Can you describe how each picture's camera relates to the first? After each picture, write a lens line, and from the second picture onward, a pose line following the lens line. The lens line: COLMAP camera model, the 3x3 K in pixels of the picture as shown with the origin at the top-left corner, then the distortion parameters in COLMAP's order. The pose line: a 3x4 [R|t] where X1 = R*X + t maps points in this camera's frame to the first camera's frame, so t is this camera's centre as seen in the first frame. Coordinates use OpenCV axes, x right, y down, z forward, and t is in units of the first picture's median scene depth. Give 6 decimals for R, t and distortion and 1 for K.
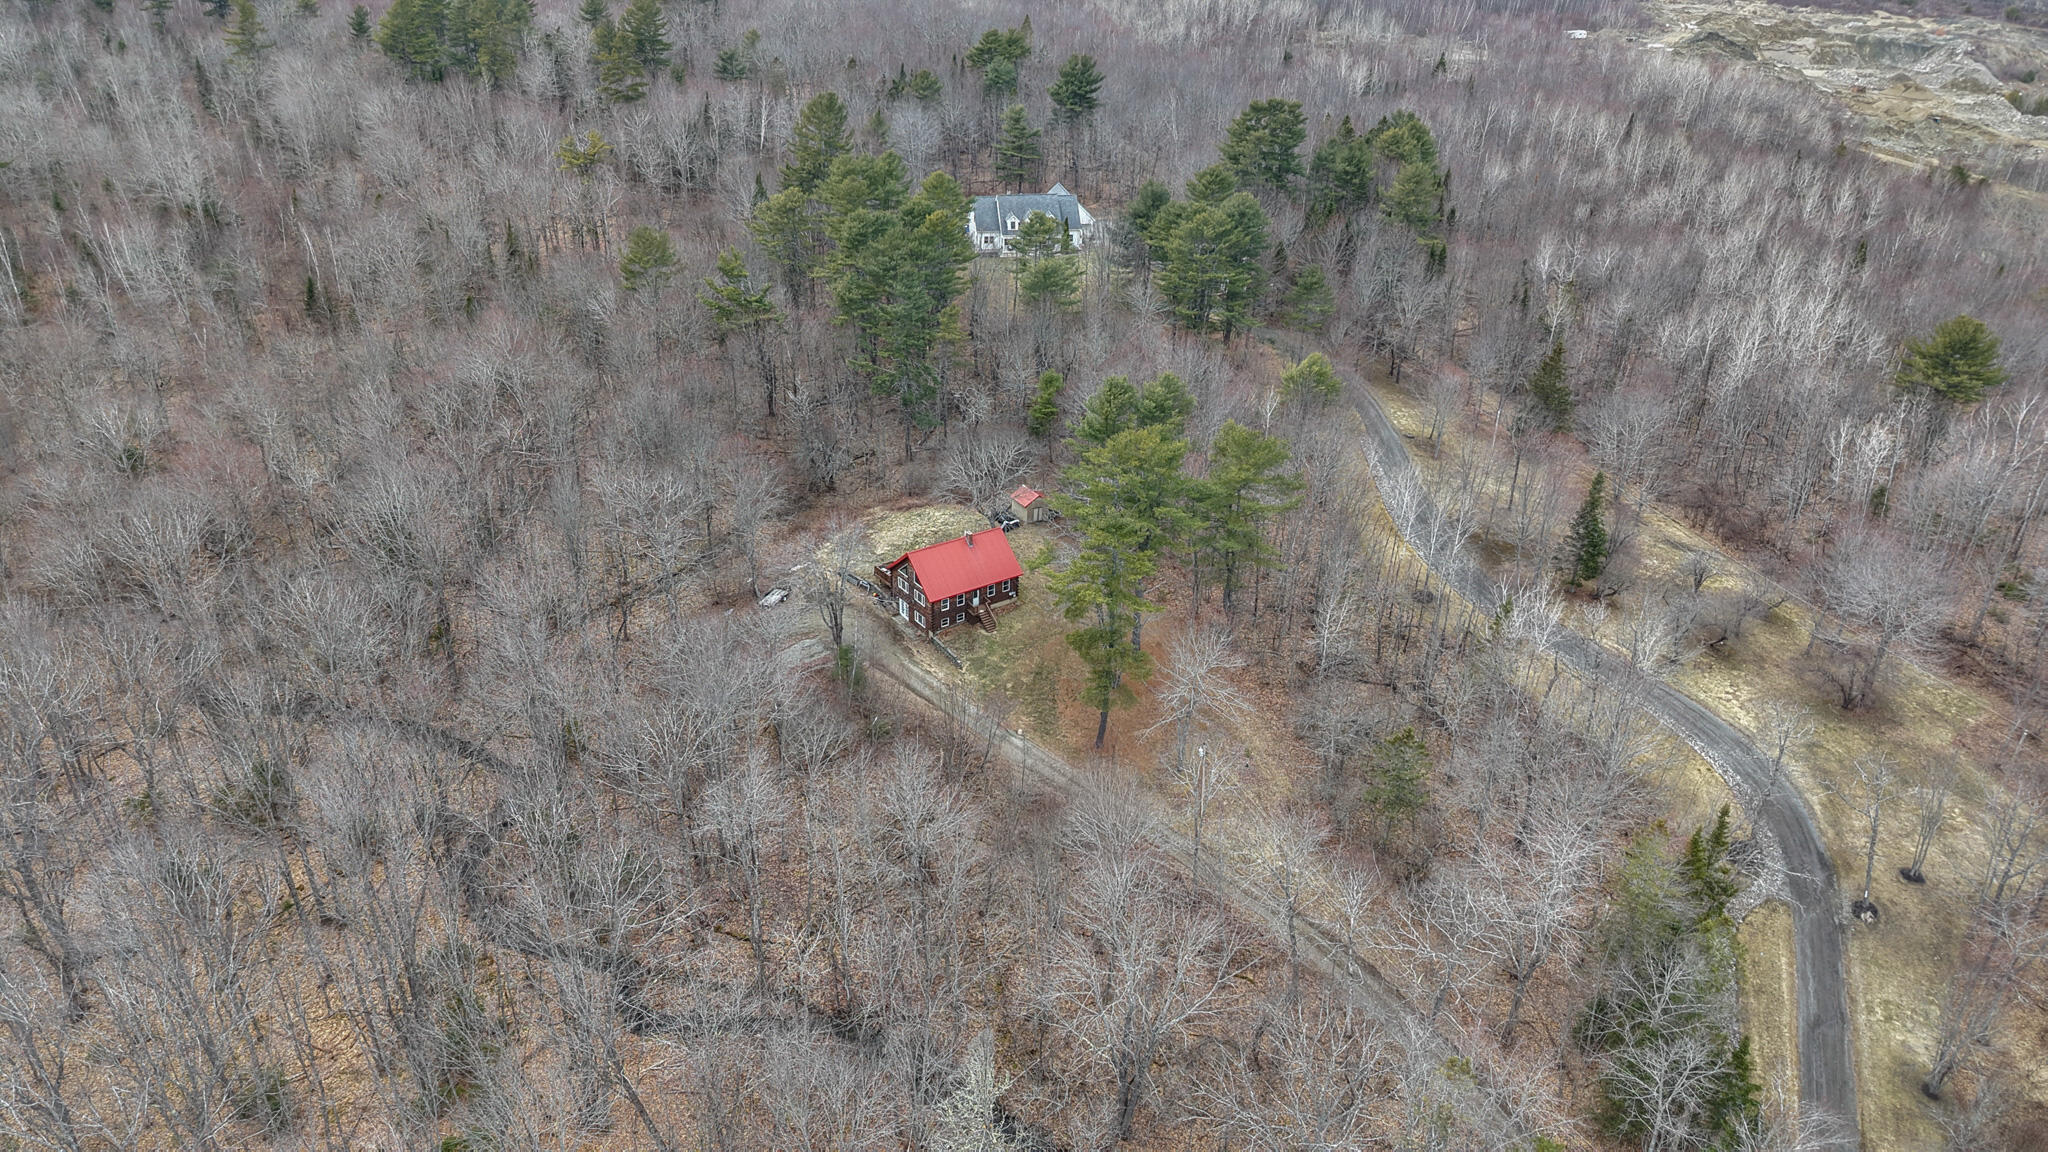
lens RADIAL K [[1384.8, 0, 1030.1], [0, 1384.8, 576.5], [0, 0, 1]] dist [-0.004240, -0.001017]
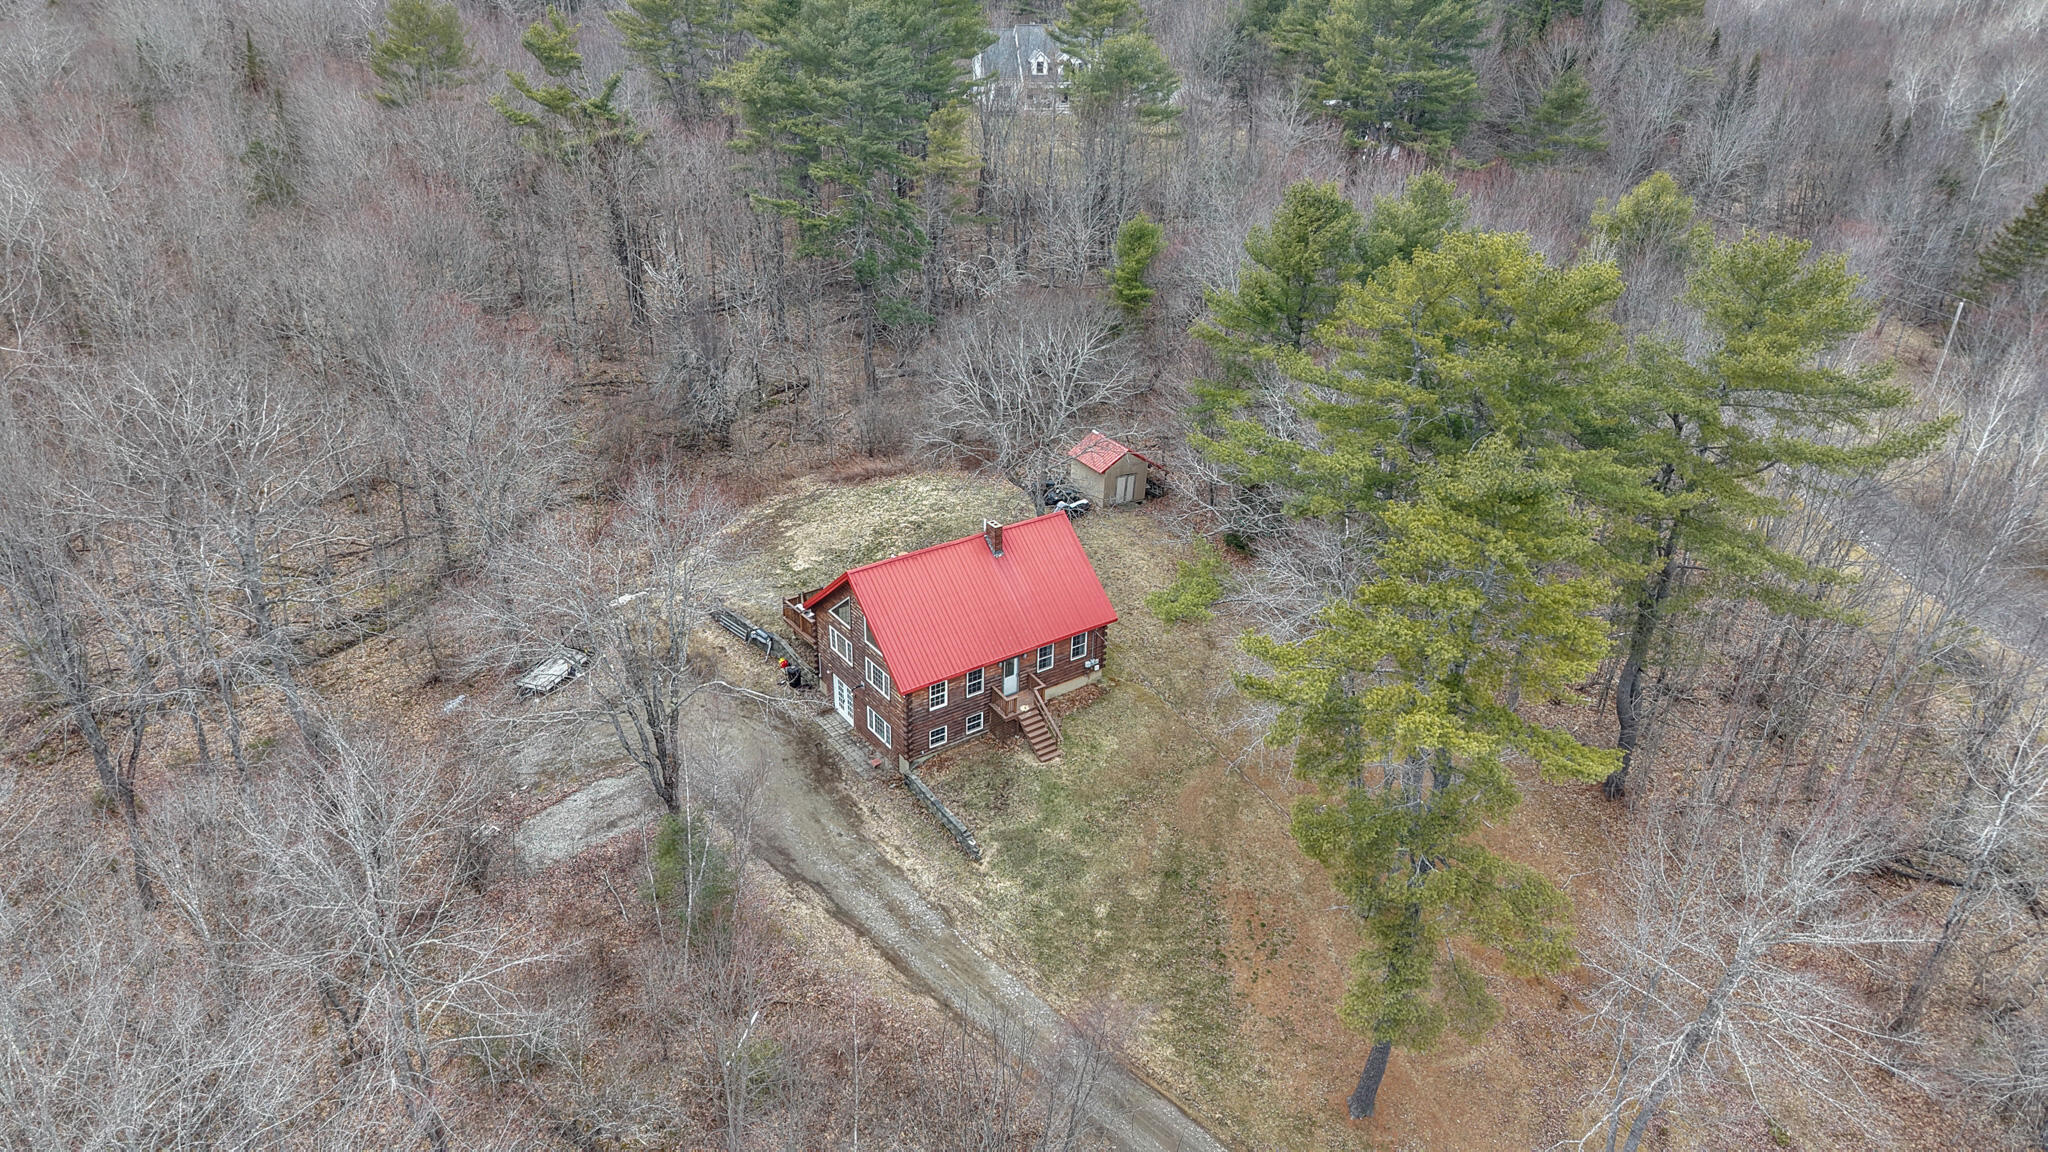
lens RADIAL K [[1384.8, 0, 1018.7], [0, 1384.8, 572.0], [0, 0, 1]] dist [-0.004240, -0.001017]
pose [[0.999998, 0.001484, -0.001106, -0.035717], [-0.001487, 0.999994, -0.003144, -0.015152], [0.001102, 0.003145, 0.999994, 0.565638]]
